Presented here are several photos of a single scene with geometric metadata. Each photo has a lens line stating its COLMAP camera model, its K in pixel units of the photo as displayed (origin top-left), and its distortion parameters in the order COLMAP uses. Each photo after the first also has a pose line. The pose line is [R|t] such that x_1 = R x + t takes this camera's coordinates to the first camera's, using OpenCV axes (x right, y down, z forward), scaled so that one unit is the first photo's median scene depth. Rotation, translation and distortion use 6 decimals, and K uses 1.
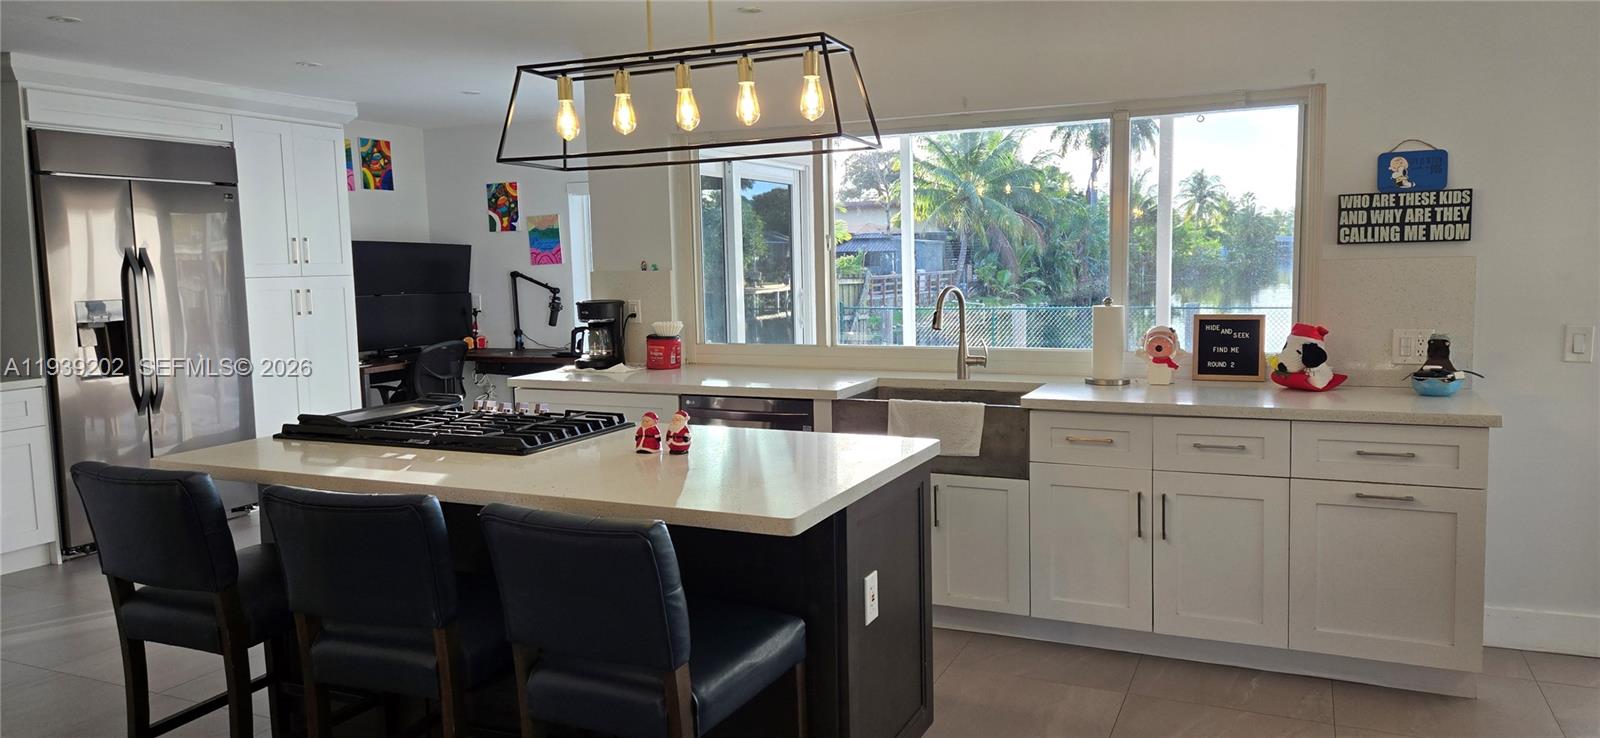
lens RADIAL K [[1055.2, 0, 835.8], [0, 1055.2, 359.1], [0, 0, 1]] dist [0.090736, -0.092829]
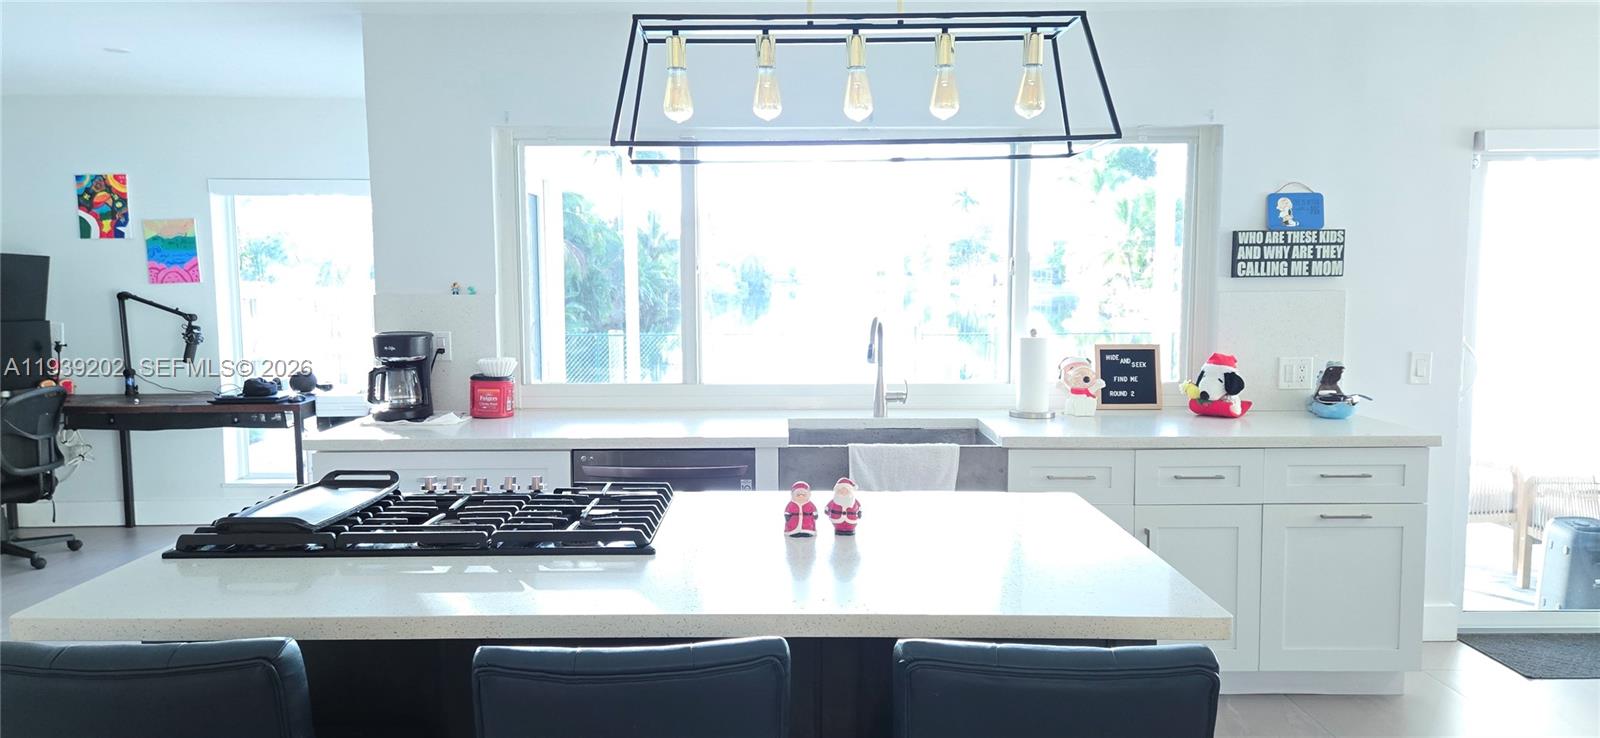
lens RADIAL K [[1054.2, 0, 790.8], [0, 1054.2, 370.9], [0, 0, 1]] dist [0.070150, -0.061839]
pose [[0.912143, -0.019698, 0.409400, -0.279156], [0.024730, 0.999670, -0.007000, -0.014296], [-0.409126, 0.016509, 0.912328, 0.171641]]
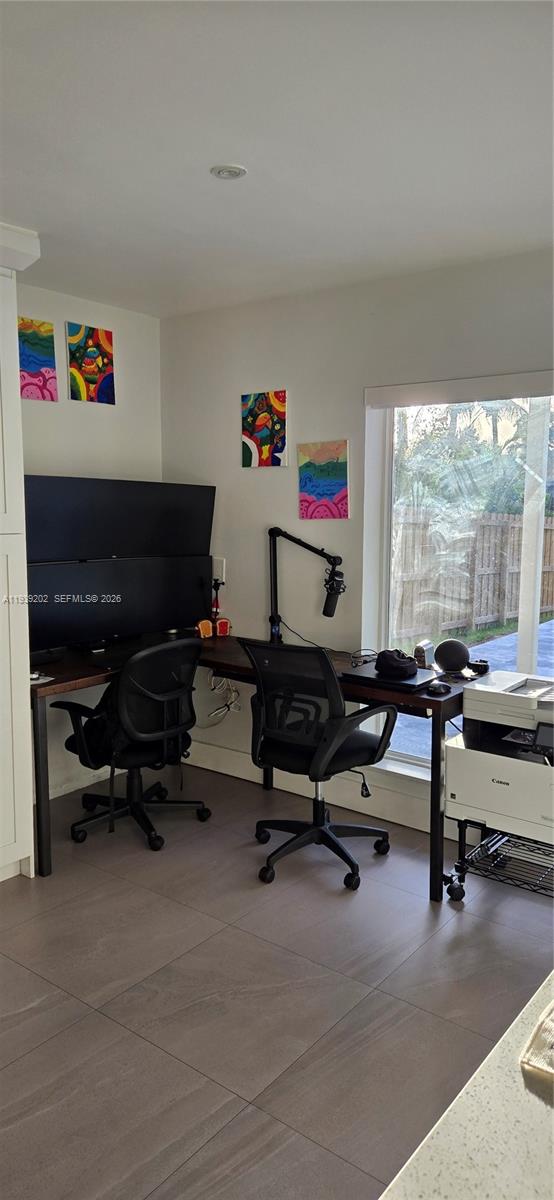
lens RADIAL K [[791.4, 0, 286.2], [0, 791.4, 598.4], [0, 0, 1]] dist [0.090736, -0.092829]
pose [[0.969367, 0.057806, -0.238719, -0.267527], [-0.050682, 0.998070, 0.035881, -0.086432], [0.240333, -0.022683, 0.970426, 0.799081]]
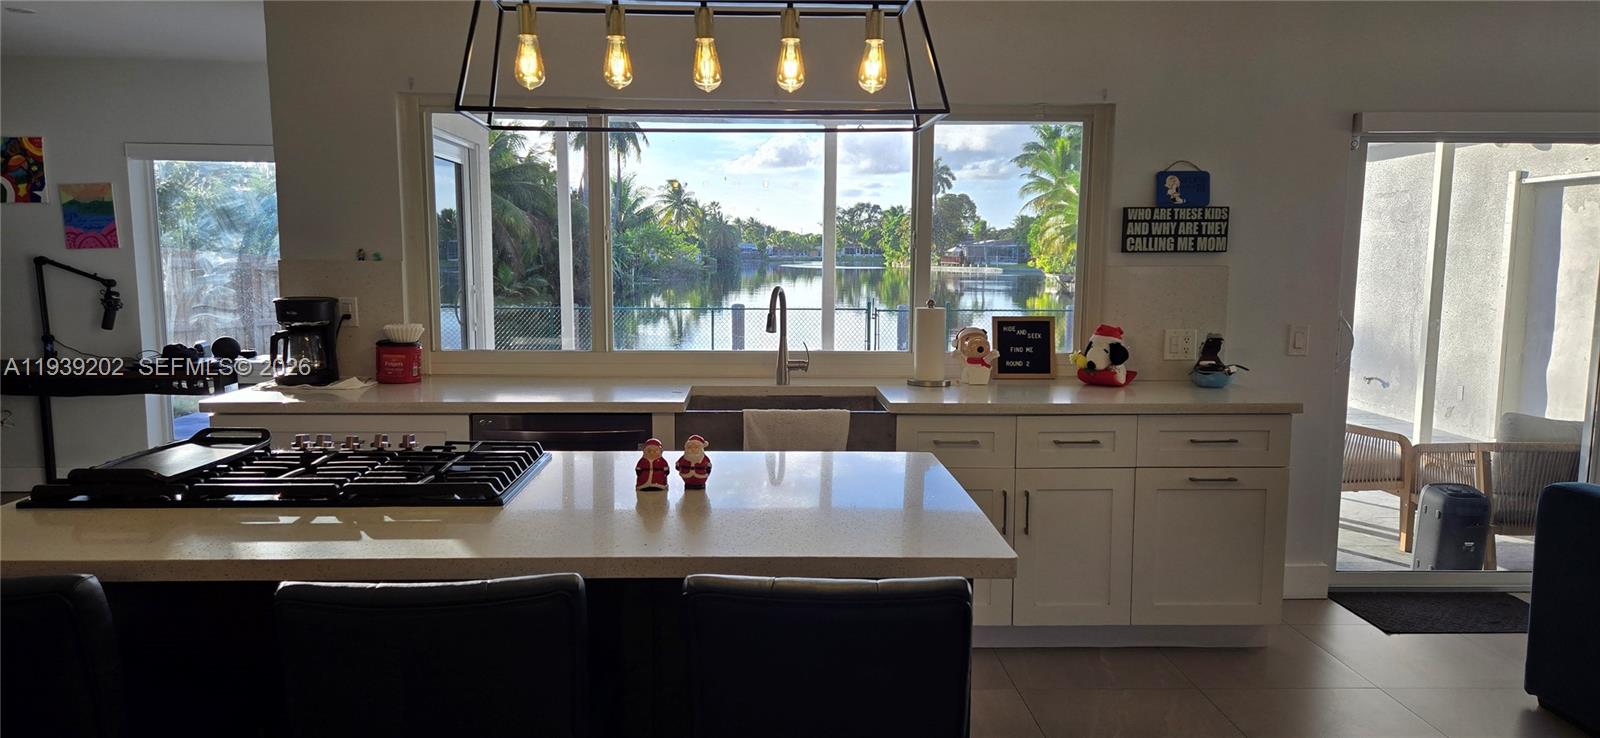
lens RADIAL K [[1049.2, 0, 798.8], [0, 1049.2, 382.2], [0, 0, 1]] dist [0.077353, -0.070197]
pose [[0.897112, -0.028402, 0.440888, -0.241414], [0.018481, 0.999470, 0.026782, -0.007035], [-0.441416, -0.015878, 0.897162, 0.132656]]
